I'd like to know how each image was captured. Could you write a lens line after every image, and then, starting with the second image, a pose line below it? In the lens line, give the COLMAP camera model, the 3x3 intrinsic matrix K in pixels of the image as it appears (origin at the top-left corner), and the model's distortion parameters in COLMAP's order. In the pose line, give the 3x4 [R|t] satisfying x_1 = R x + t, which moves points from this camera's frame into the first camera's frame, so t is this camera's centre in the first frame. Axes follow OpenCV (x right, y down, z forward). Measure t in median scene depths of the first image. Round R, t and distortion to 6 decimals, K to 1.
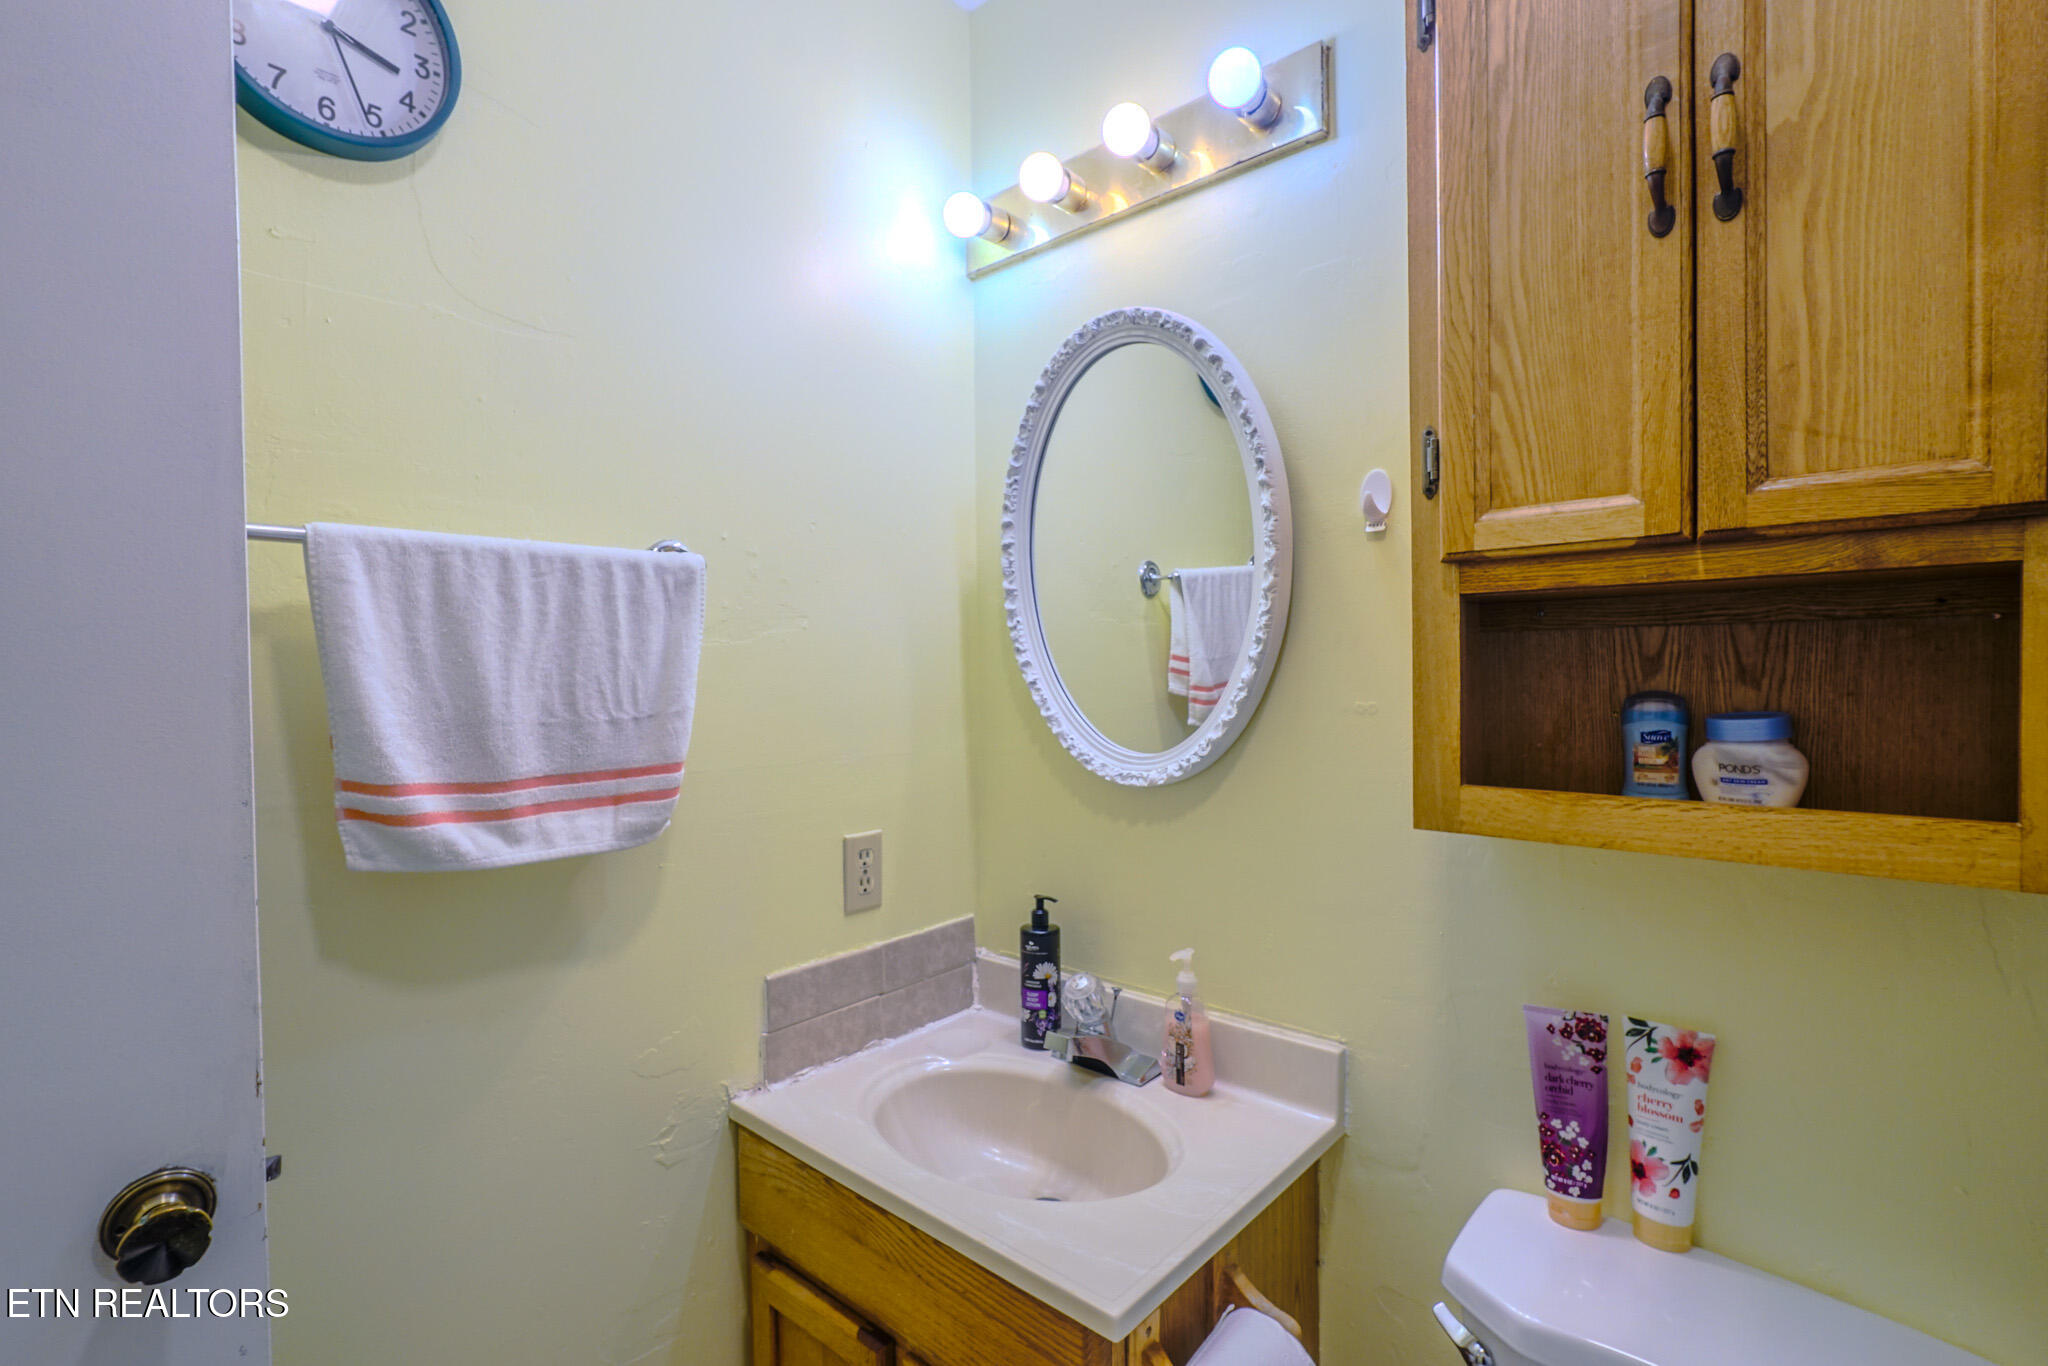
lens RADIAL K [[942.0, 0, 1001.9], [0, 942.0, 684.3], [0, 0, 1]] dist [-0.019916, 0.009835]
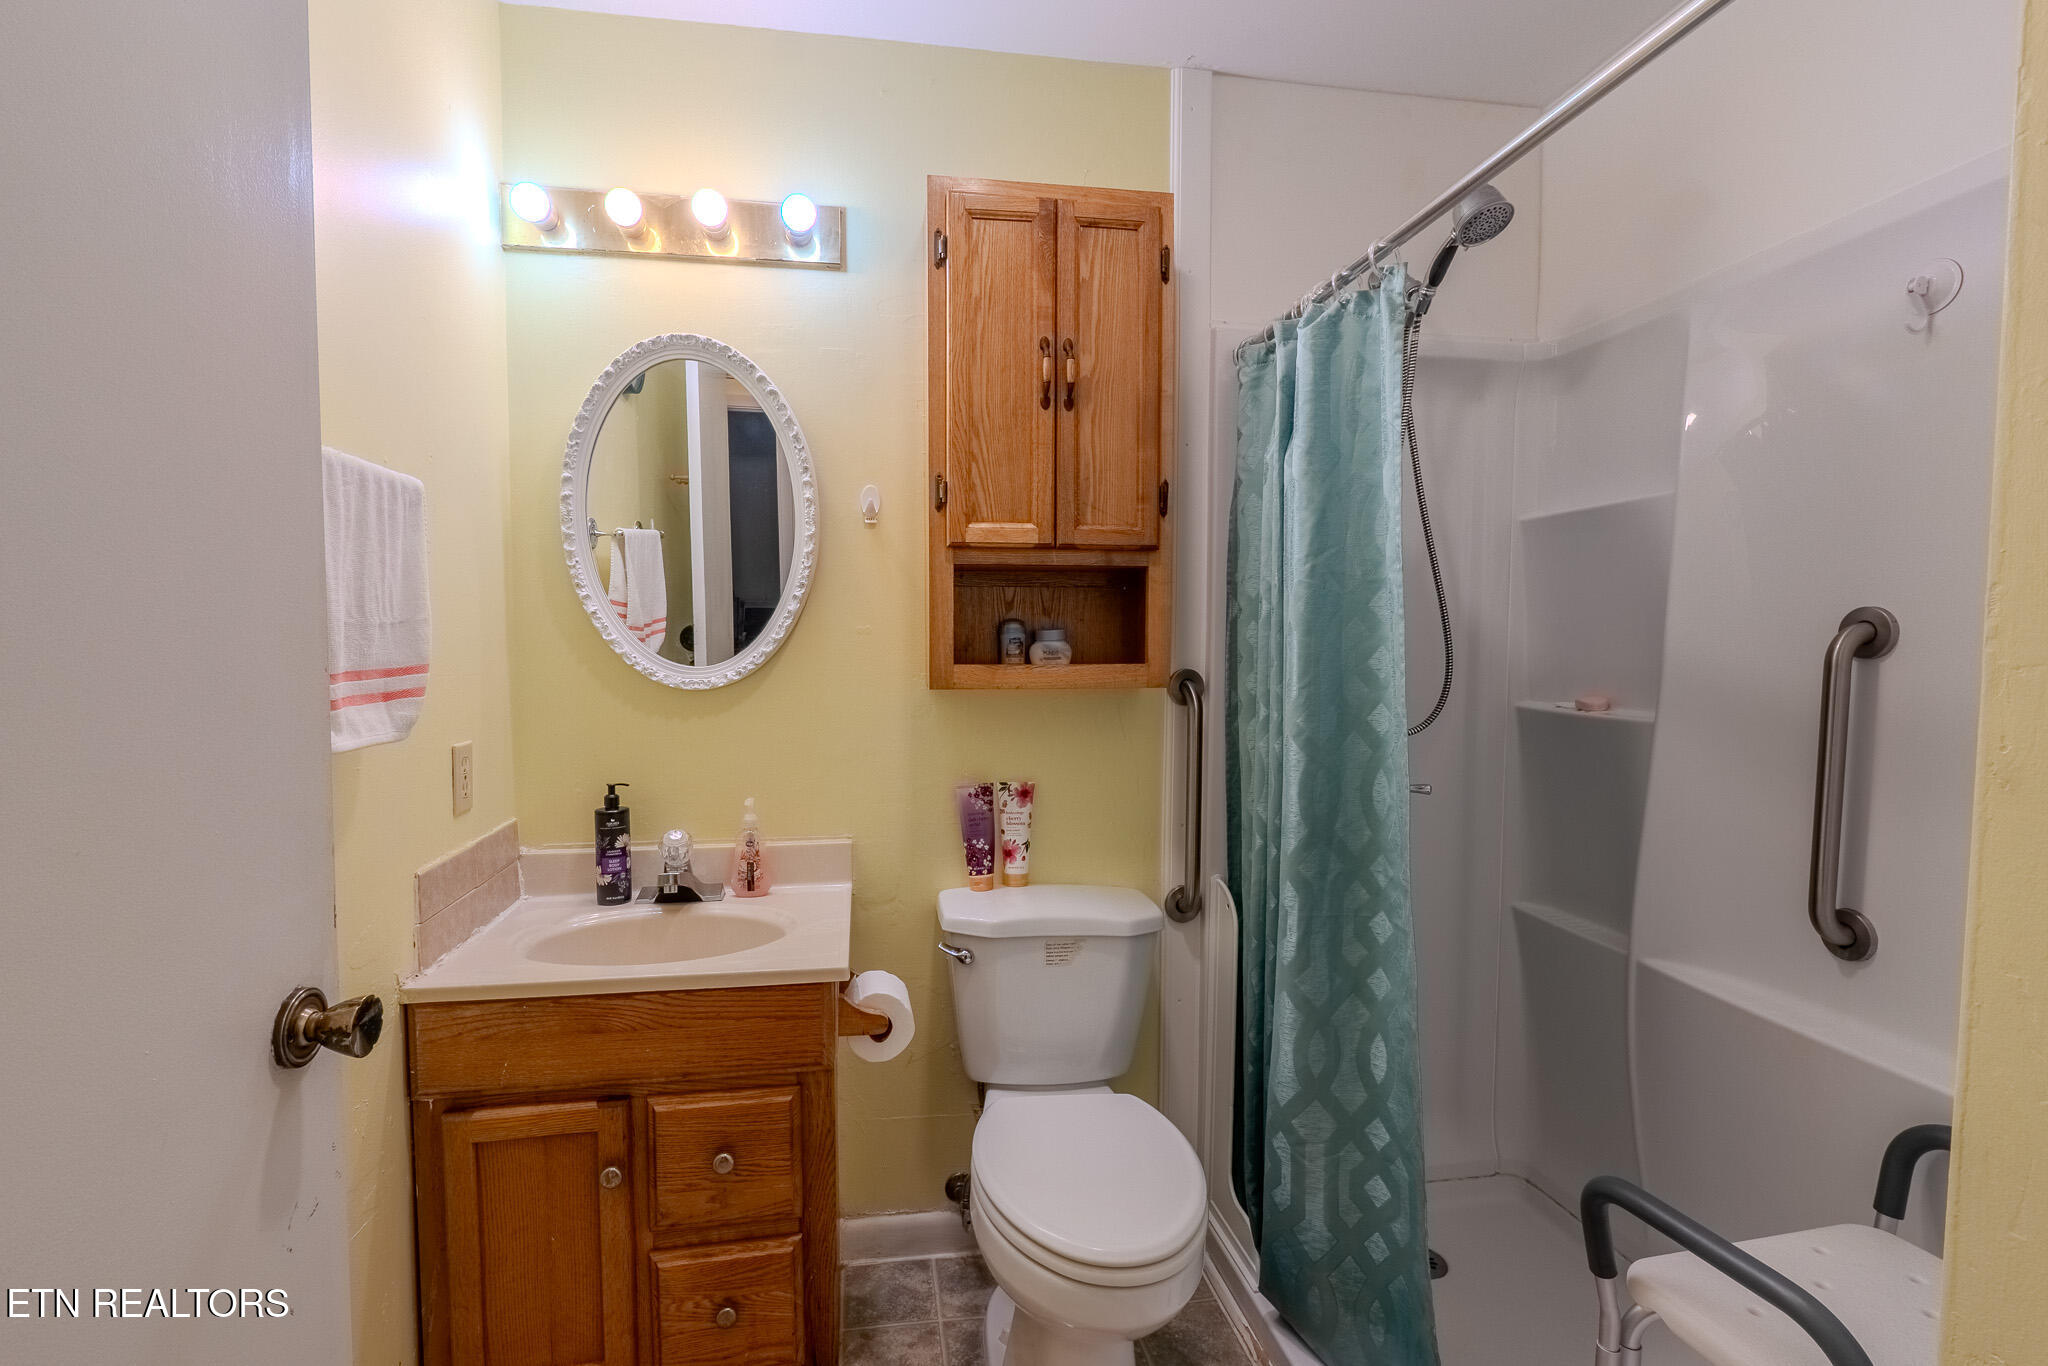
lens RADIAL K [[941.7, 0, 1003.5], [0, 941.7, 681.6], [0, 0, 1]] dist [-0.012089, 0.001900]
pose [[0.628097, -0.023238, 0.777788, -0.887871], [0.003895, 0.999635, 0.026721, 0.086963], [-0.778126, -0.013754, 0.627958, -0.270483]]
